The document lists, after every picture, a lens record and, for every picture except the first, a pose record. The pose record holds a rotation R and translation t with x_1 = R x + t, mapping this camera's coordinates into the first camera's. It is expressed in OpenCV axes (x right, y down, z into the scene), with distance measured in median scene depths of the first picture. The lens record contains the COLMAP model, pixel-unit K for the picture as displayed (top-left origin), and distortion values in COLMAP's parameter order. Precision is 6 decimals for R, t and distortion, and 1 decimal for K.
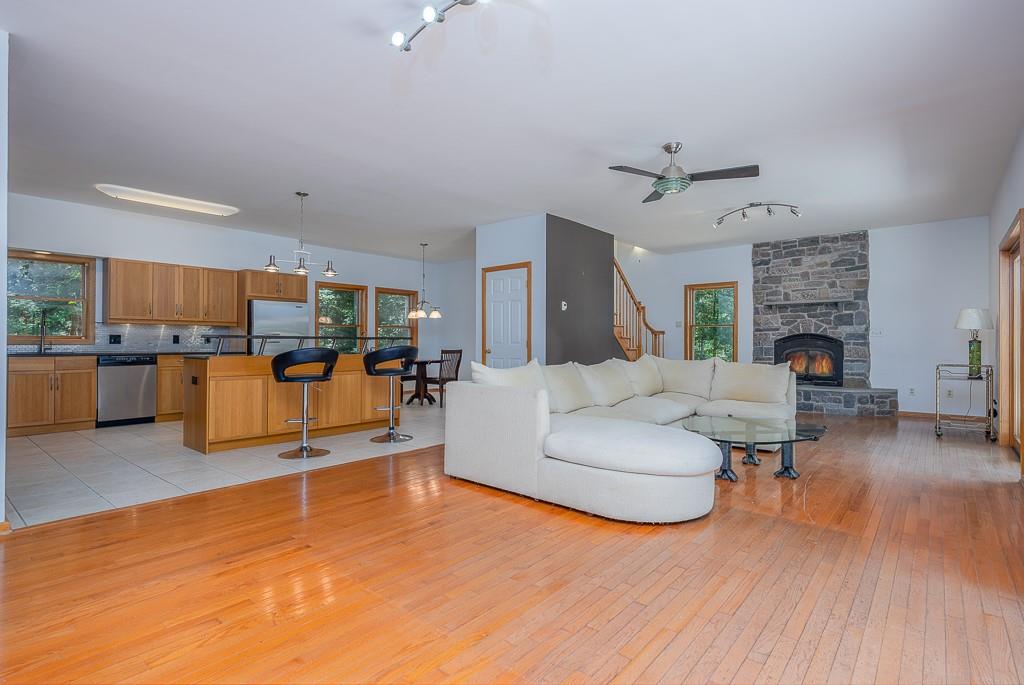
lens RADIAL K [[513.5, 0, 513.6], [0, 513.5, 338.9], [0, 0, 1]] dist [0.000111, -0.000530]
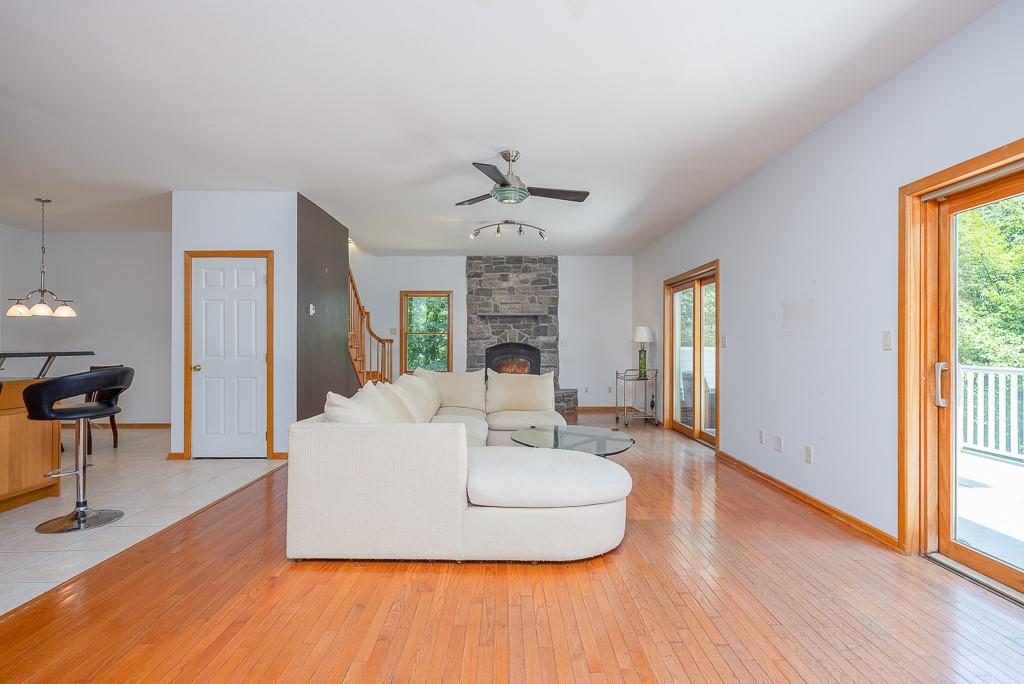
lens RADIAL K [[531.8, 0, 512.5], [0, 531.8, 344.2], [0, 0, 1]] dist [0.005595, -0.000199]
pose [[0.752445, -0.000509, 0.658655, -0.206743], [-0.004535, 0.999972, 0.005954, -0.015620], [-0.658640, -0.007467, 0.752421, 0.148718]]
